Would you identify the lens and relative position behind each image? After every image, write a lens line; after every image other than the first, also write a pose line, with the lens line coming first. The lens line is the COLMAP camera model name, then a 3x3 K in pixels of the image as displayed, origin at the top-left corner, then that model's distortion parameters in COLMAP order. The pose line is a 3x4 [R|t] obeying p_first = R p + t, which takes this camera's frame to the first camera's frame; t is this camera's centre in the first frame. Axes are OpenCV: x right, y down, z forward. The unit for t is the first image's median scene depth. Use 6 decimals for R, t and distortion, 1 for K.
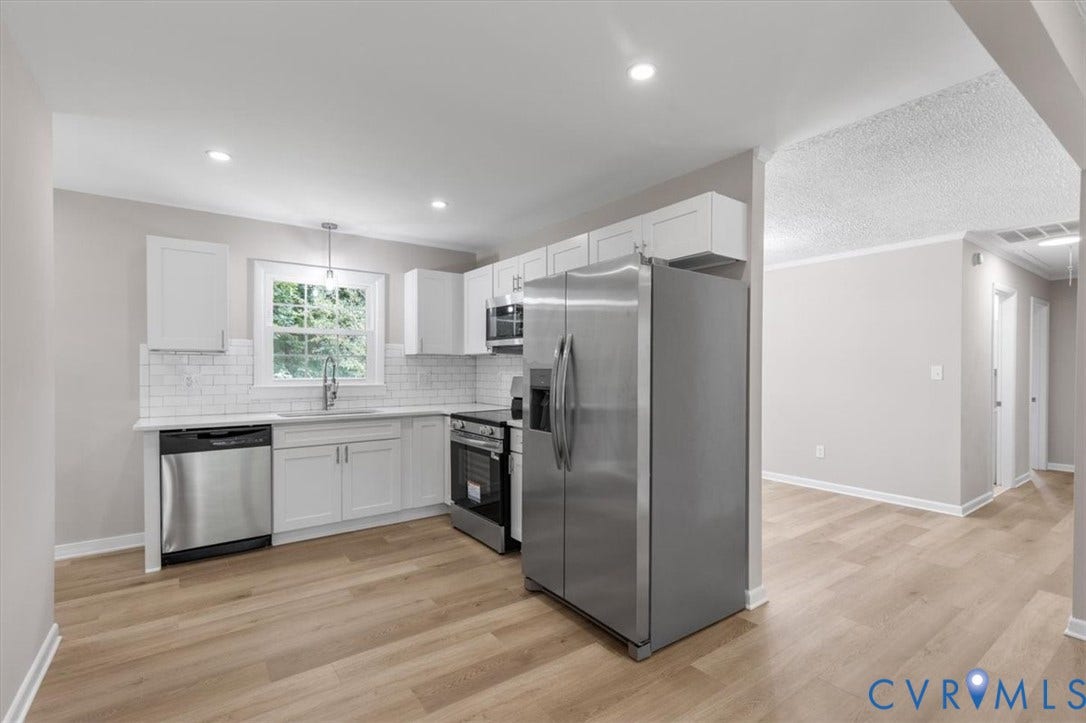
lens RADIAL K [[506.5, 0, 543.5], [0, 506.5, 368.1], [0, 0, 1]] dist [0.010636, -0.004267]
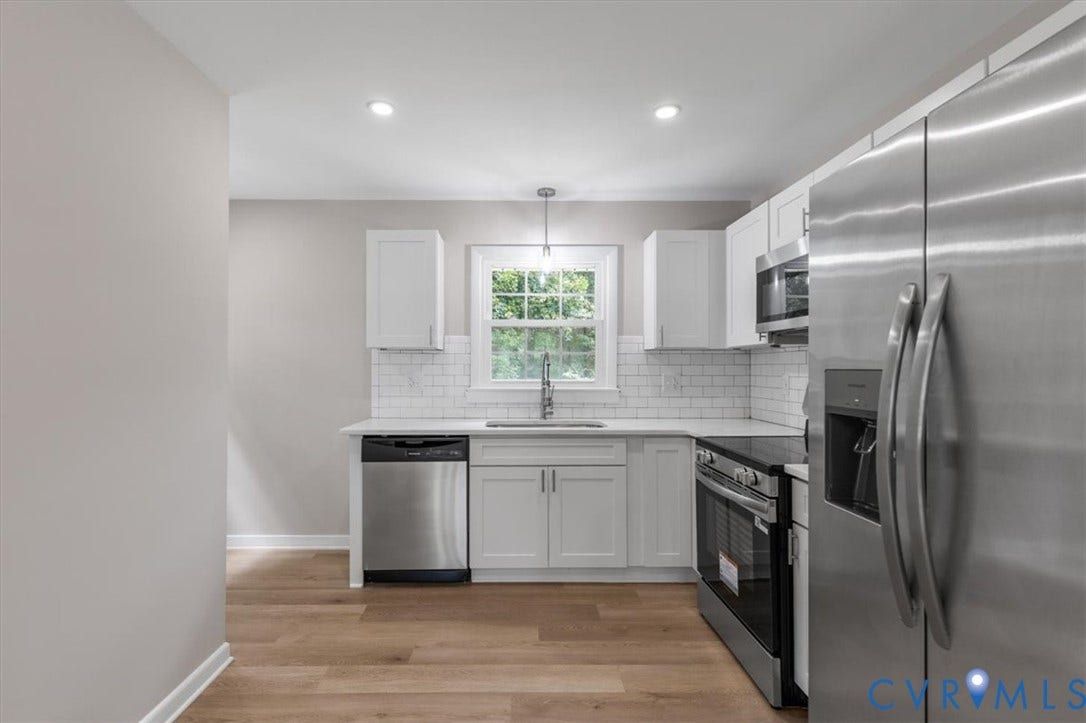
lens RADIAL K [[506.5, 0, 518.7], [0, 506.5, 362.1], [0, 0, 1]] dist [0.010636, -0.004267]
pose [[0.815391, -0.006544, -0.578873, 0.011086], [-0.000284, 0.999931, -0.011705, 0.000414], [0.578910, 0.009709, 0.815333, 0.367730]]
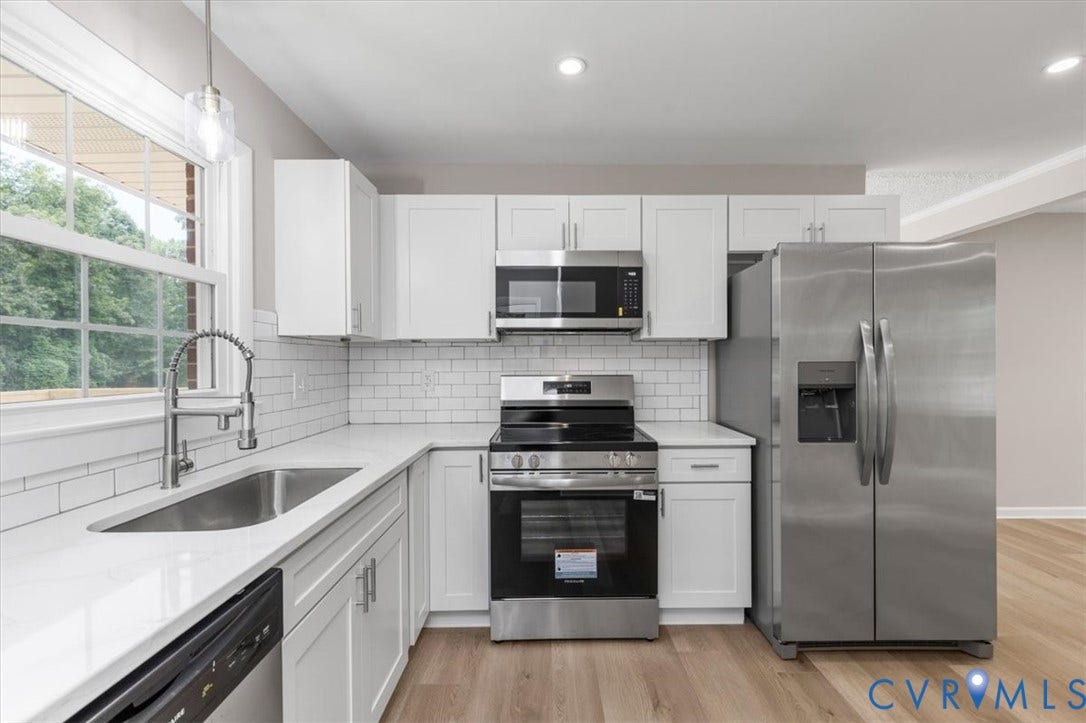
lens RADIAL K [[492.6, 0, 548.2], [0, 492.6, 368.7], [0, 0, 1]] dist [0.003900, 0.000814]
pose [[0.570005, -0.010277, 0.821577, -0.657989], [0.006464, 0.999947, 0.008024, 0.002878], [-0.821616, 0.000737, 0.570041, 0.703978]]
